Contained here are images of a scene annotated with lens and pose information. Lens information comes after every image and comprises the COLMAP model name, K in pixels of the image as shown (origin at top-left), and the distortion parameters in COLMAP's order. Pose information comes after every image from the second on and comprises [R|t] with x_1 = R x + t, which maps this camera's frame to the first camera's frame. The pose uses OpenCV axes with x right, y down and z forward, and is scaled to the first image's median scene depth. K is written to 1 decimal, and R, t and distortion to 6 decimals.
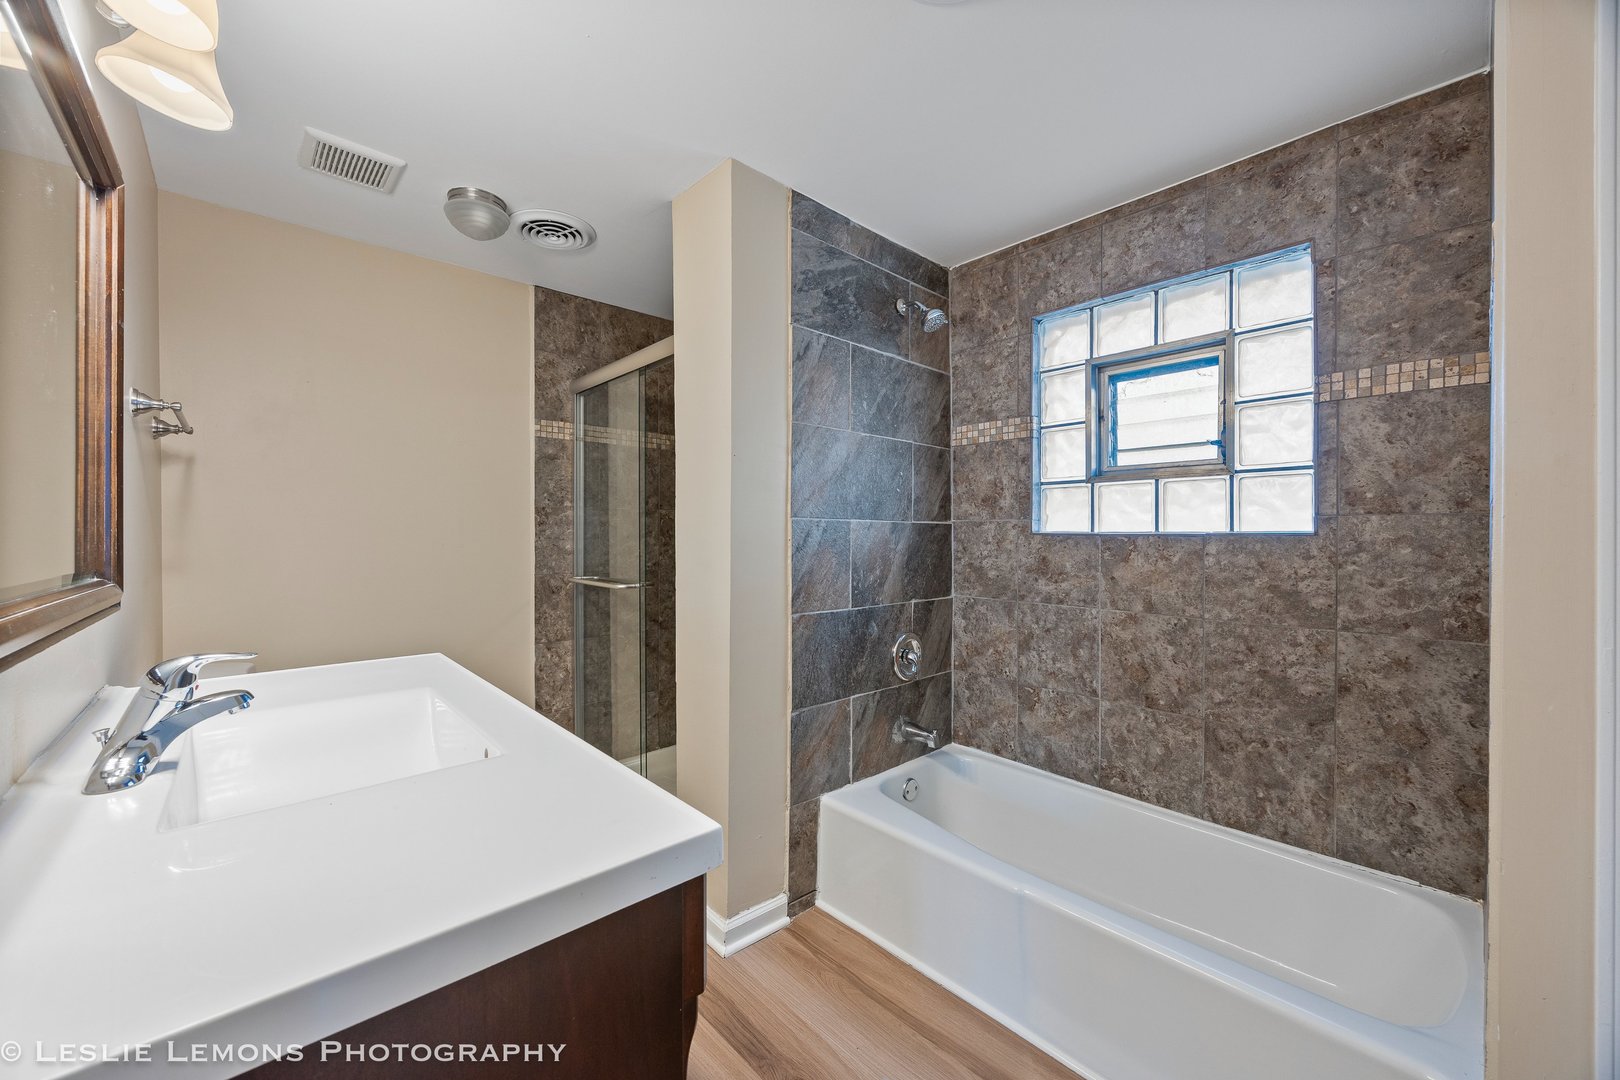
lens RADIAL K [[612.8, 0, 806.0], [0, 612.8, 532.8], [0, 0, 1]] dist [-0.001802, -0.000019]
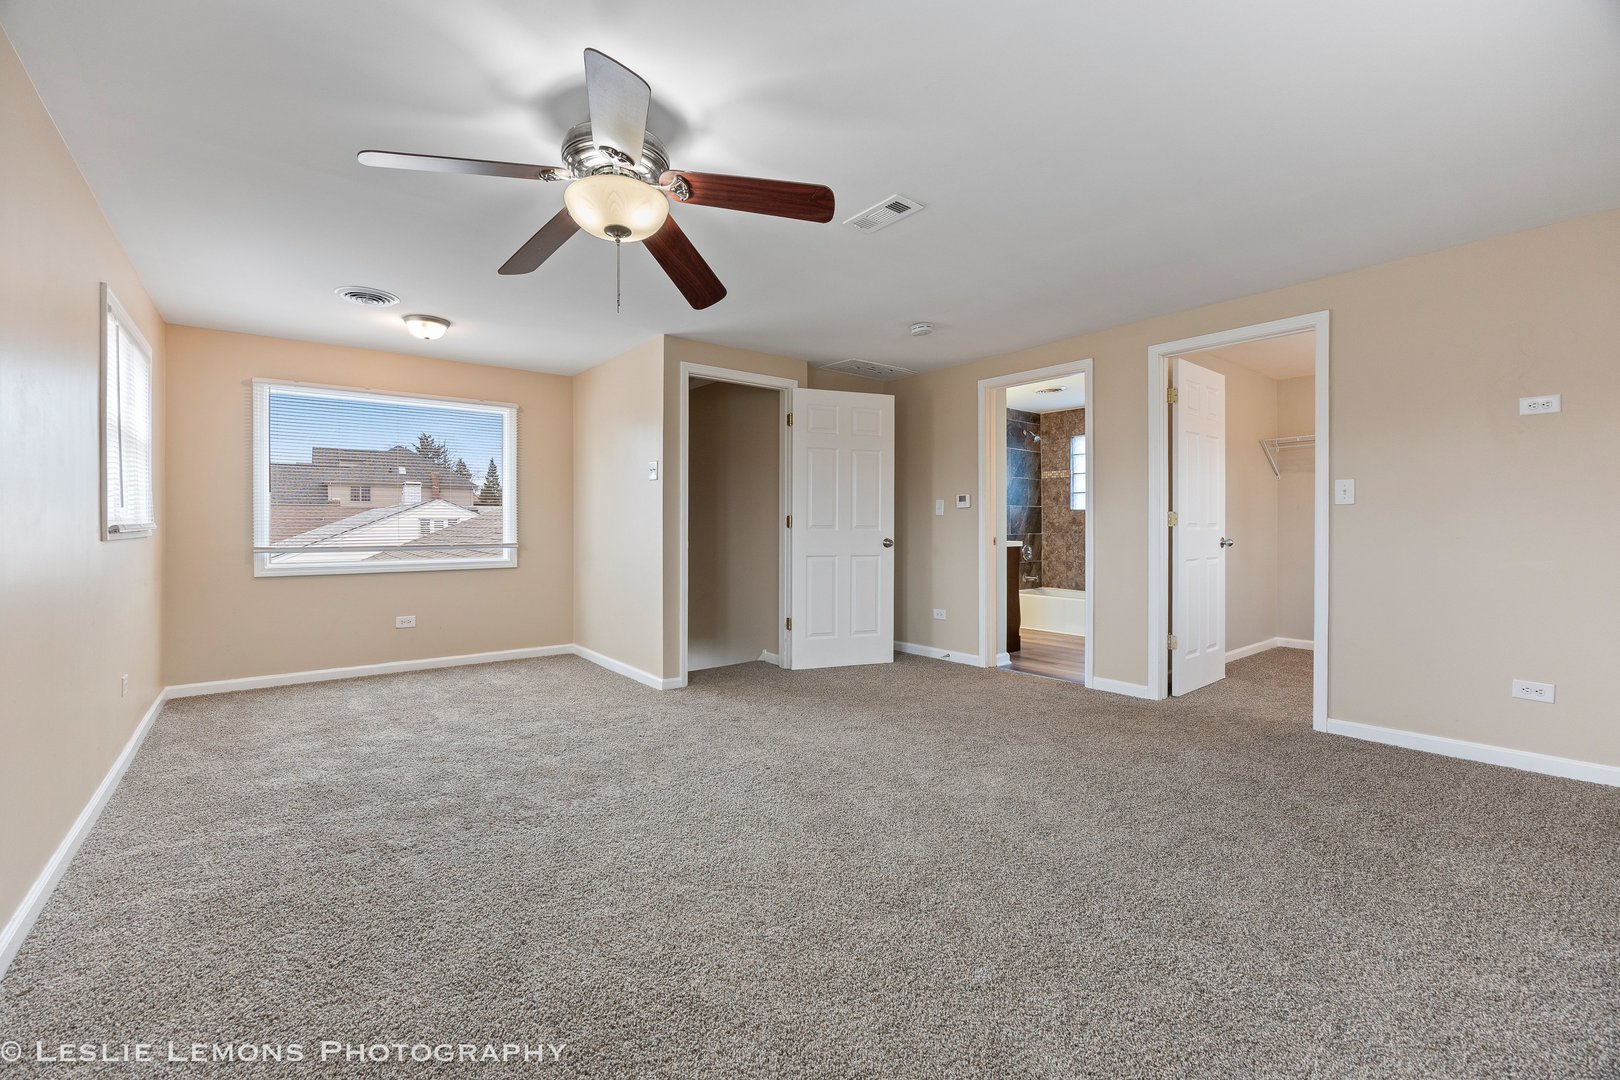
lens RADIAL K [[678.3, 0, 812.1], [0, 678.3, 534.2], [0, 0, 1]] dist [-0.016959, -0.000288]
pose [[0.998581, -0.004681, -0.053042, -0.665322], [0.005057, 0.999963, 0.006960, 0.085115], [0.053007, -0.007219, 0.998568, -2.203193]]
